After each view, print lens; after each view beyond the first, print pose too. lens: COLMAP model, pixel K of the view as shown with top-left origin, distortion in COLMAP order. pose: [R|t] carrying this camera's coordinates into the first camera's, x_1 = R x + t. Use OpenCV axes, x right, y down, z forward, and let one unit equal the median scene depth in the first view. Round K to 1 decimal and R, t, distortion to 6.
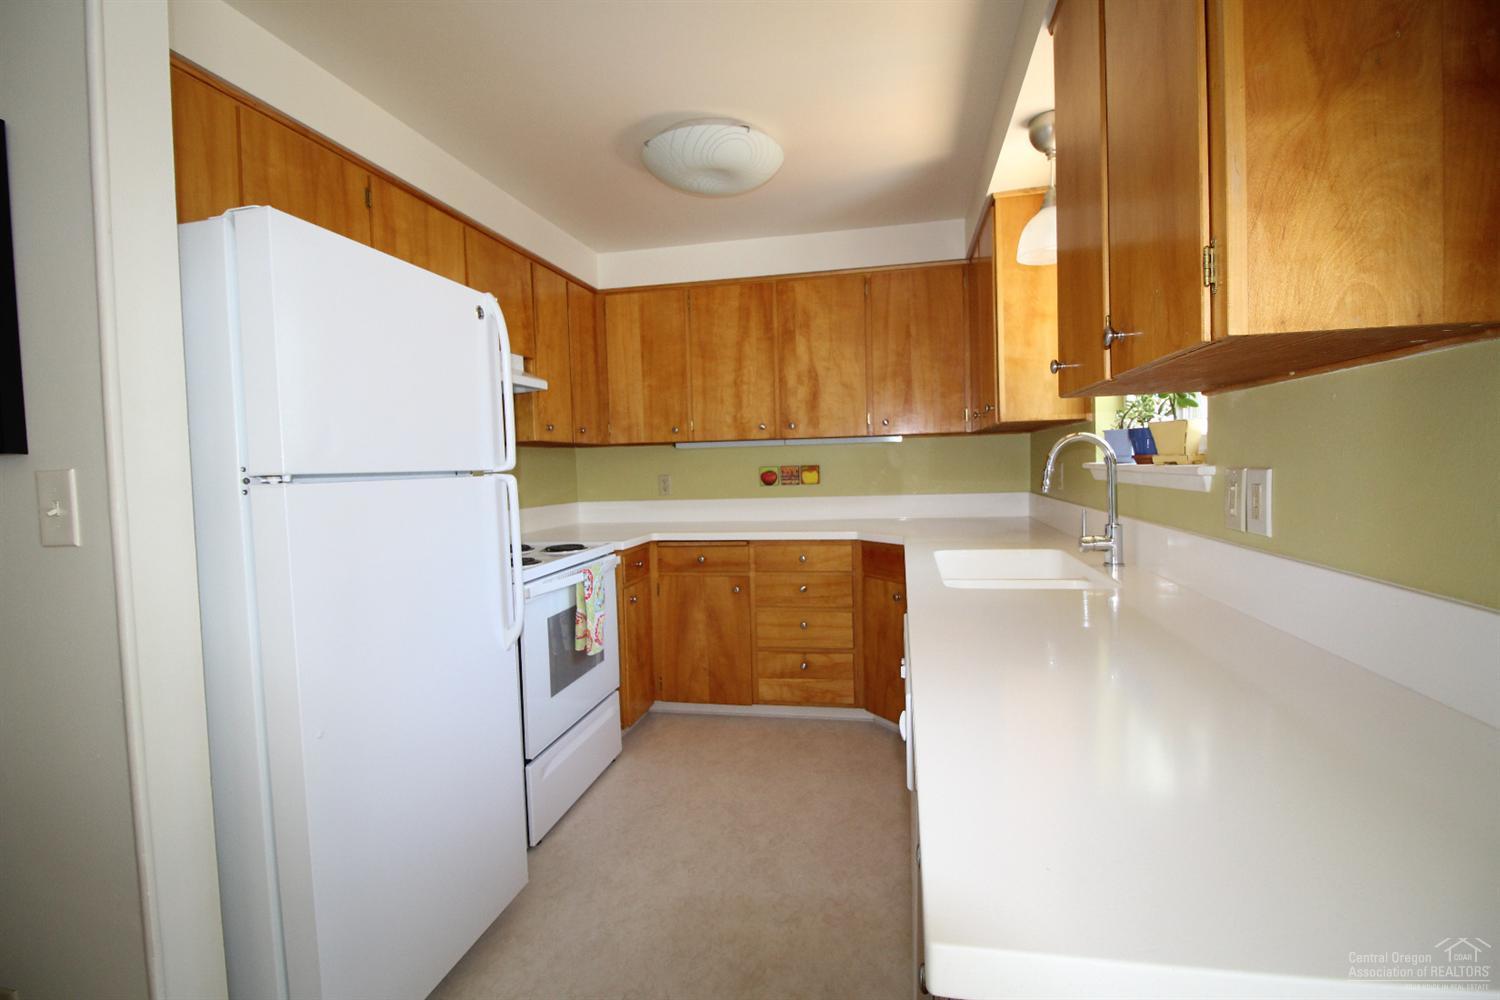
lens RADIAL K [[697.0, 0, 753.3], [0, 697.0, 491.7], [0, 0, 1]] dist [0.000170, -0.013743]
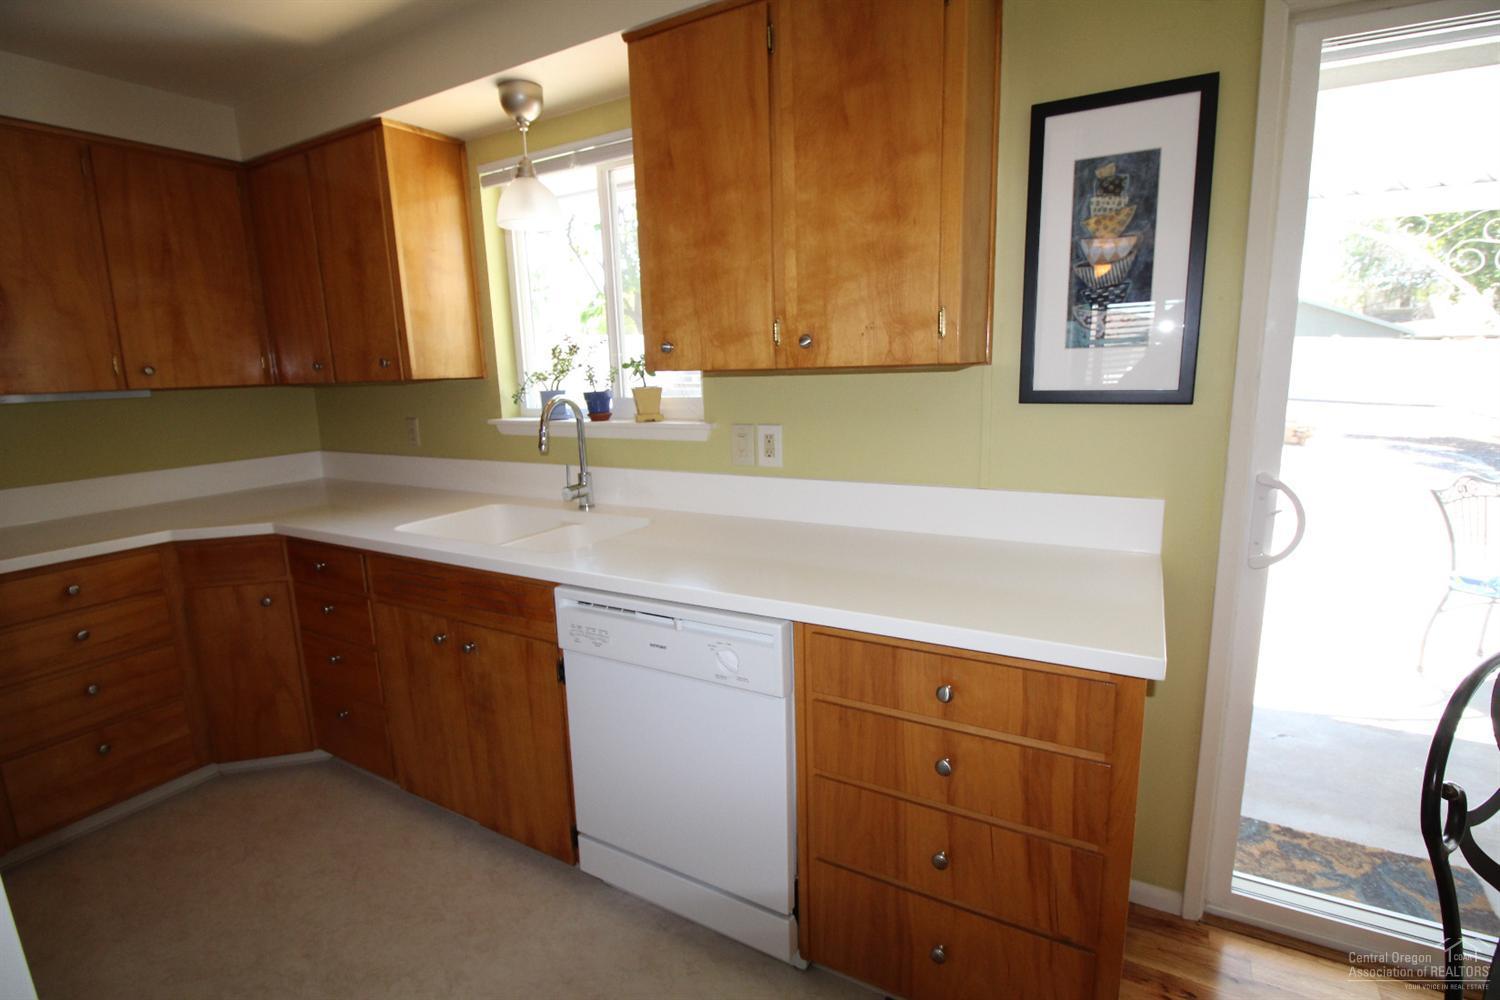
lens RADIAL K [[697.0, 0, 753.3], [0, 697.0, 491.7], [0, 0, 1]] dist [0.000170, -0.013743]
pose [[0.313058, -0.145510, 0.938521, -0.399265], [0.059683, 0.989254, 0.133467, -0.049641], [-0.947857, 0.014231, 0.318379, 0.278480]]
